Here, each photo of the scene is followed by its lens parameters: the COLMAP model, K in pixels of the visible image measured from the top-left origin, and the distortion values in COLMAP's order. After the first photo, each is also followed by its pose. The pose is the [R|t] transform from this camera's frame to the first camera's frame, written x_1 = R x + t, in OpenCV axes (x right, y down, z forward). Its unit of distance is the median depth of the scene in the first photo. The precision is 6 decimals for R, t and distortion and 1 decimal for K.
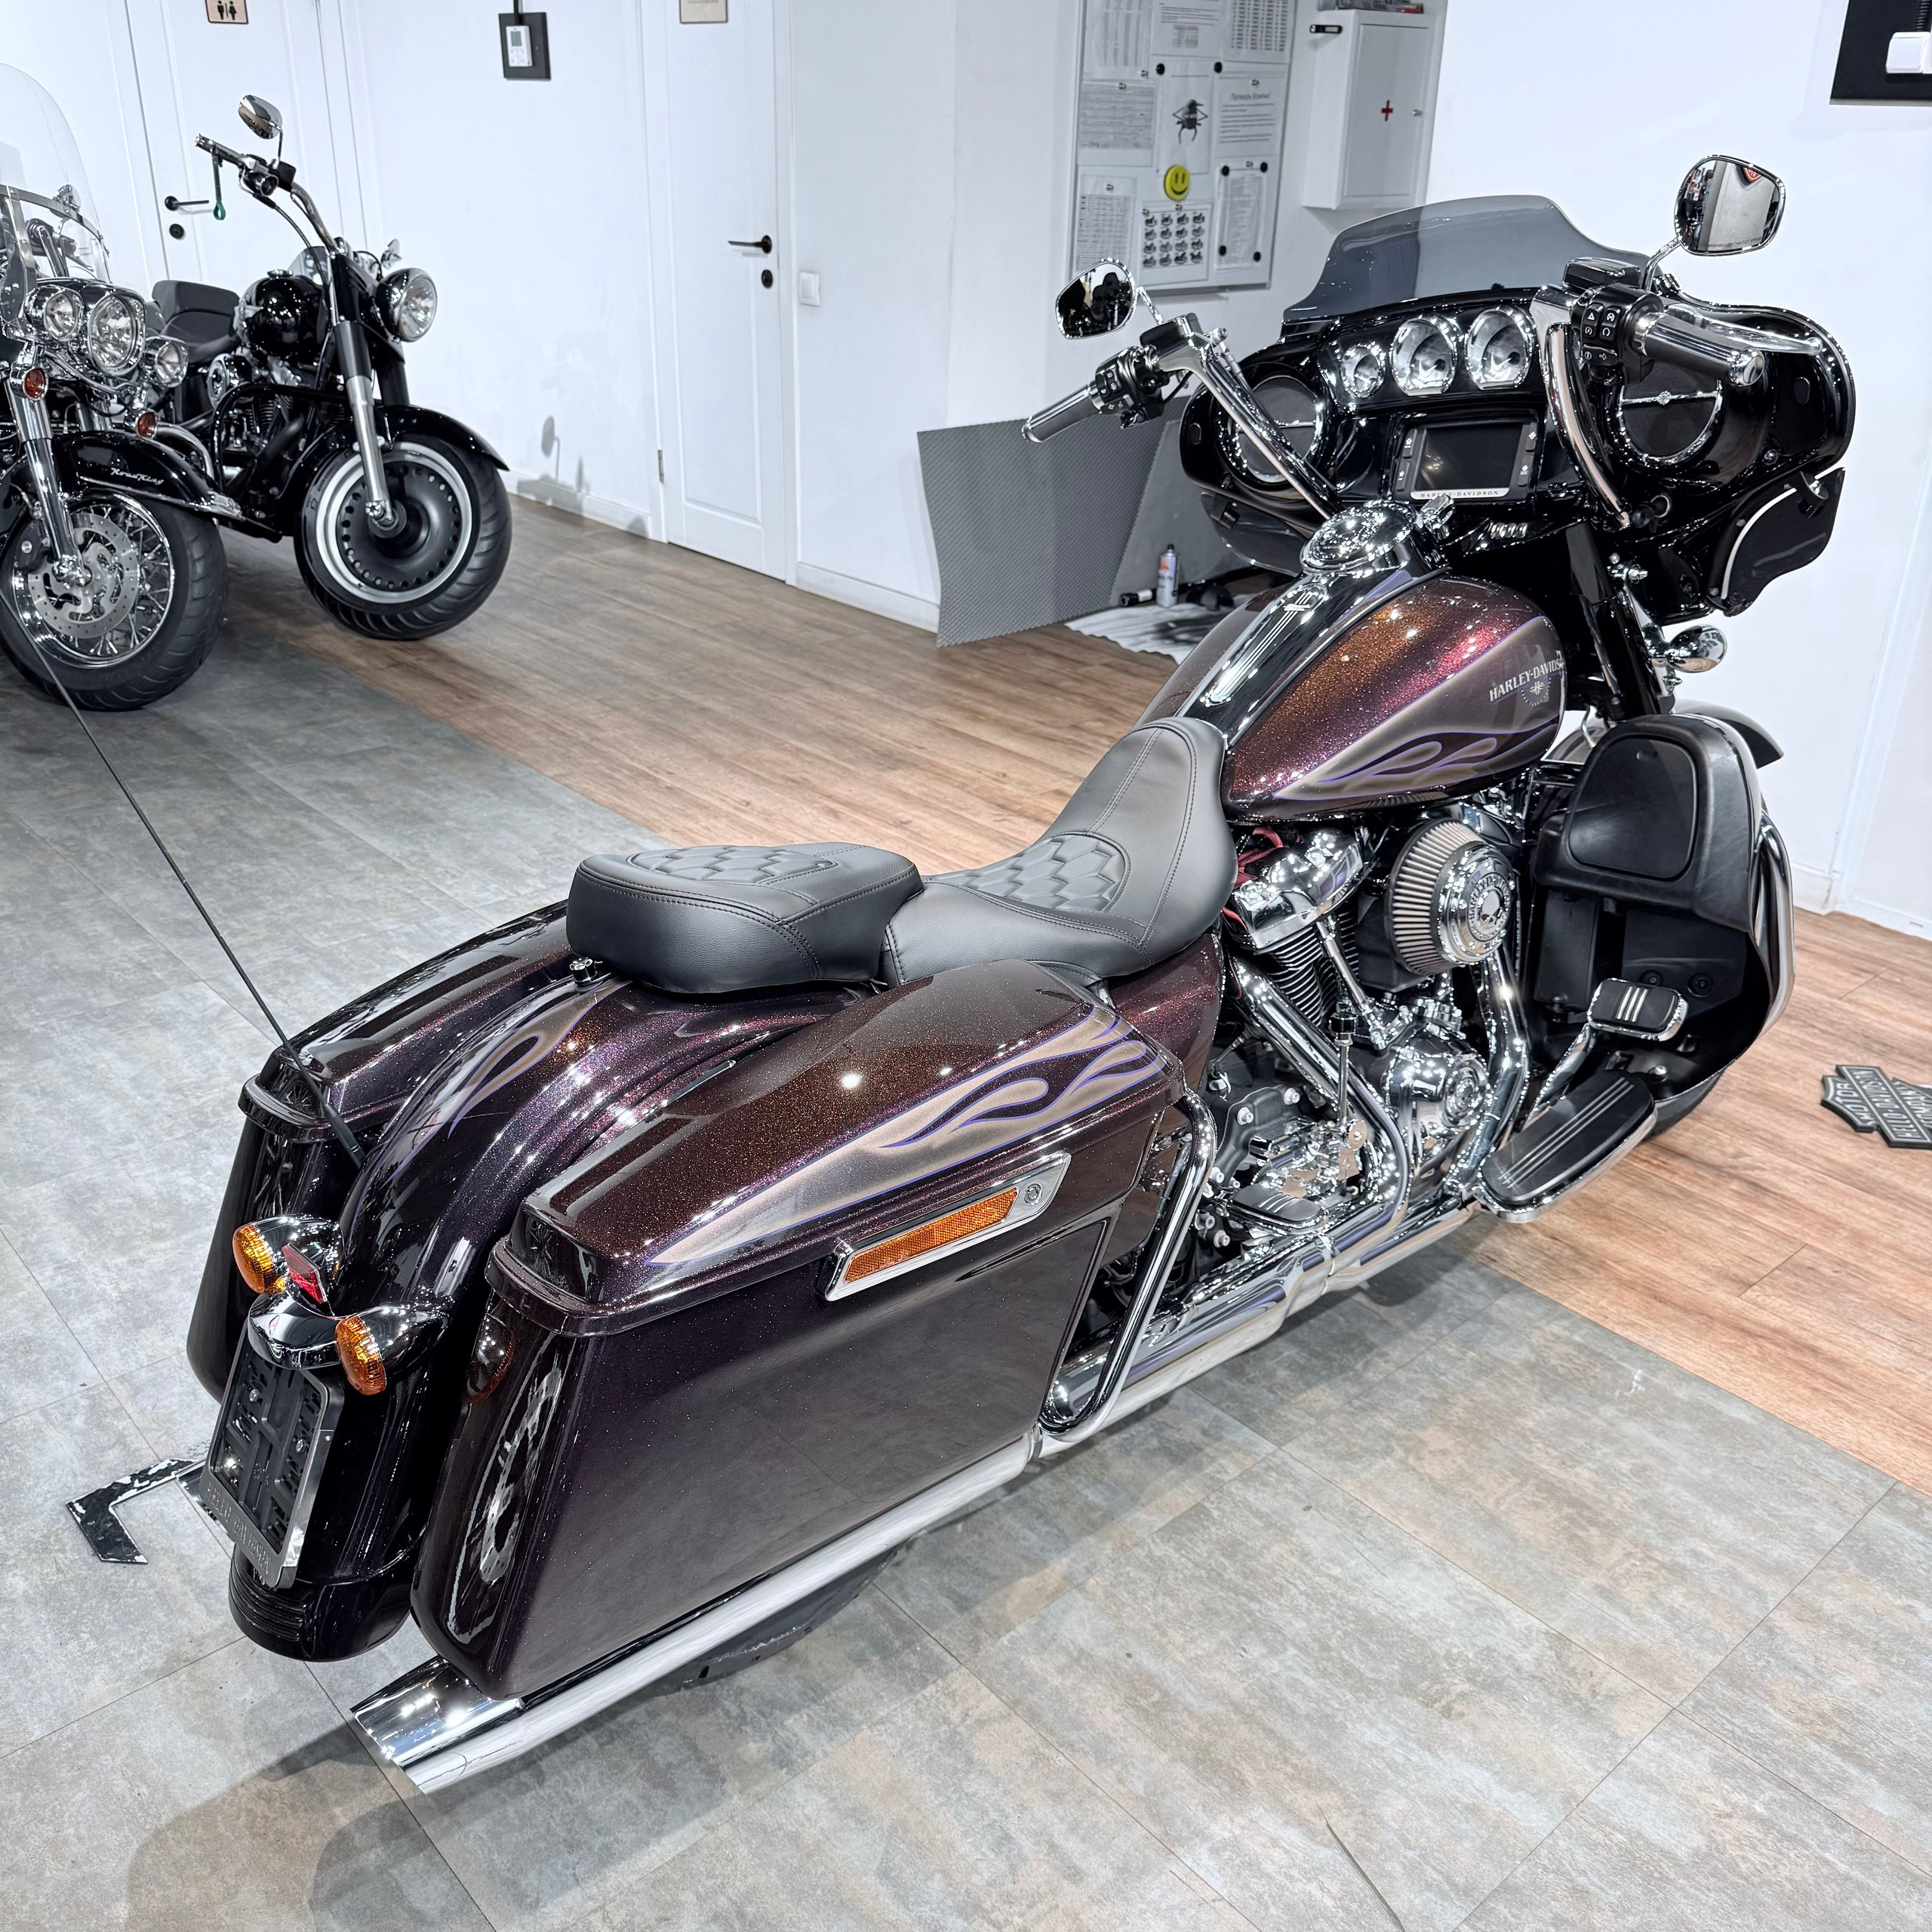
lens RADIAL K [[1816.5, 0, 962.3], [0, 1816.5, 966.6], [0, 0, 1]] dist [0.015765, -0.029771]
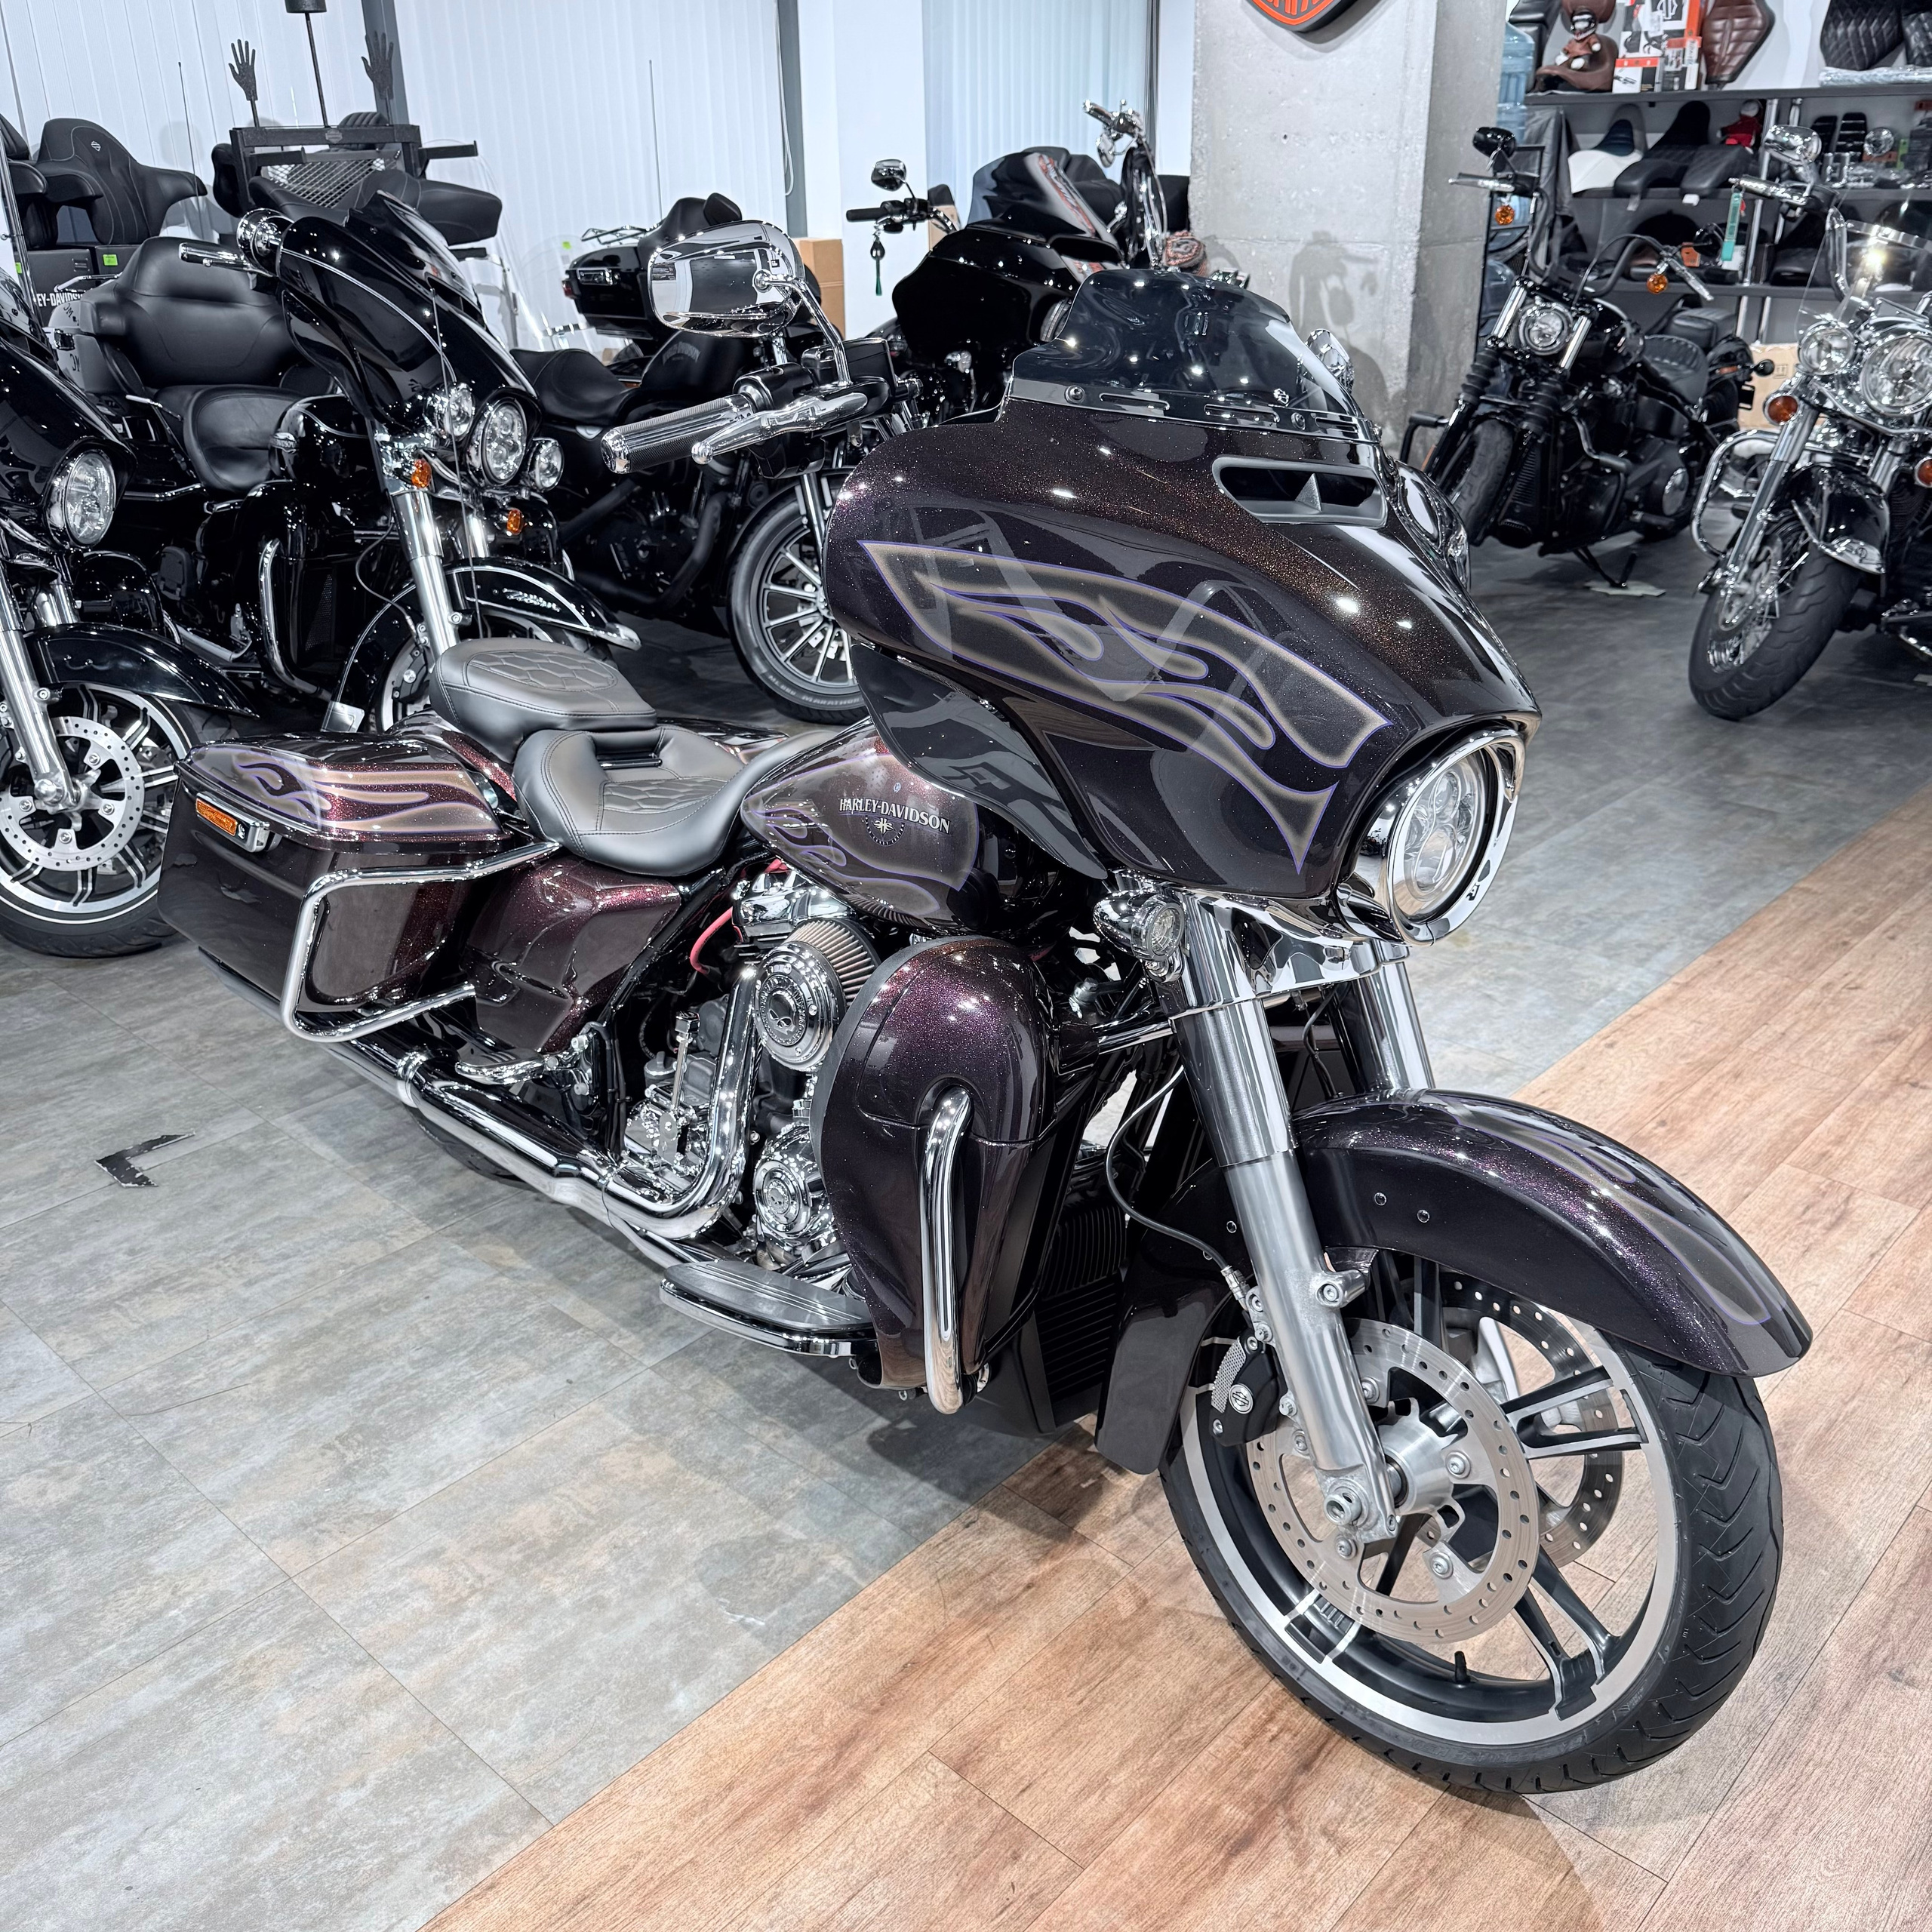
lens RADIAL K [[1821.1, 0, 958.4], [0, 1821.1, 968.4], [0, 0, 1]] dist [0.022233, -0.035588]
pose [[0.097131, 0.393271, -0.914277, 1.163127], [-0.408235, 0.853532, 0.323772, -0.397578], [0.907695, 0.341791, 0.243451, 0.856457]]
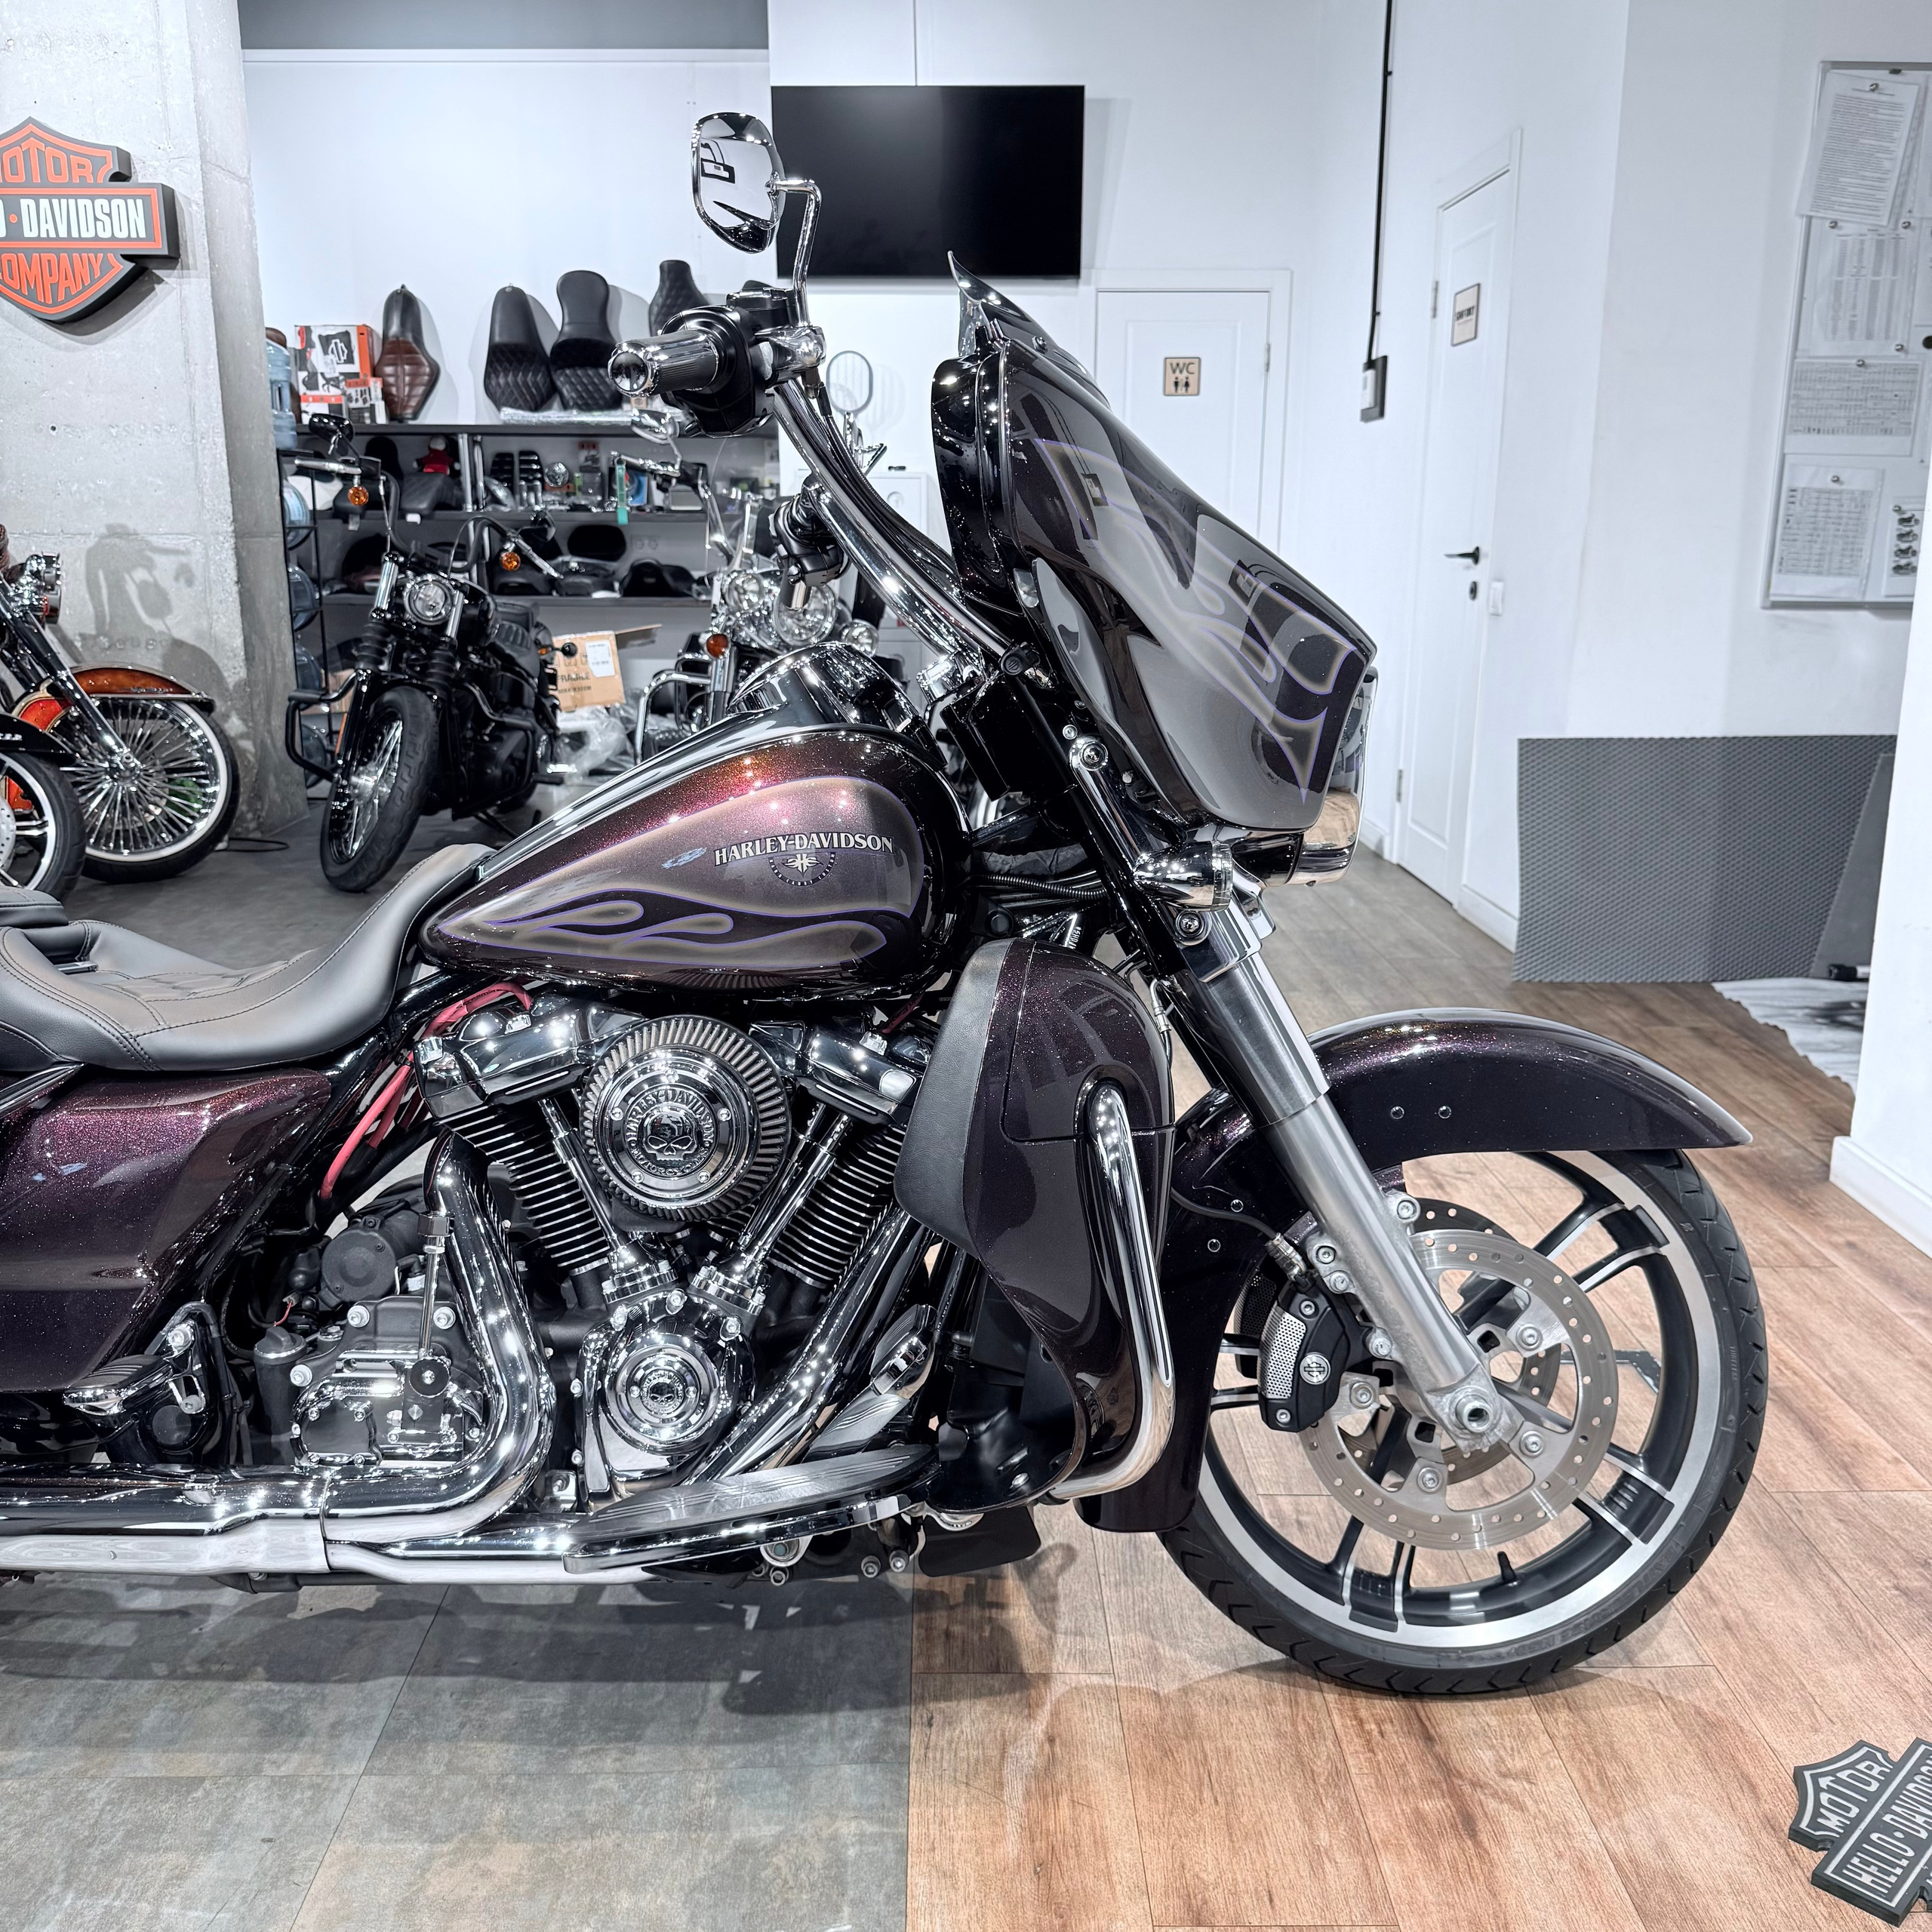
lens RADIAL K [[1820.3, 0, 964.9], [0, 1820.3, 959.5], [0, 0, 1]] dist [0.032715, -0.055241]
pose [[0.759081, 0.131854, -0.637504, 0.859580], [-0.265585, 0.956797, -0.118342, -0.045818], [0.594358, 0.259143, 0.761304, 0.491200]]
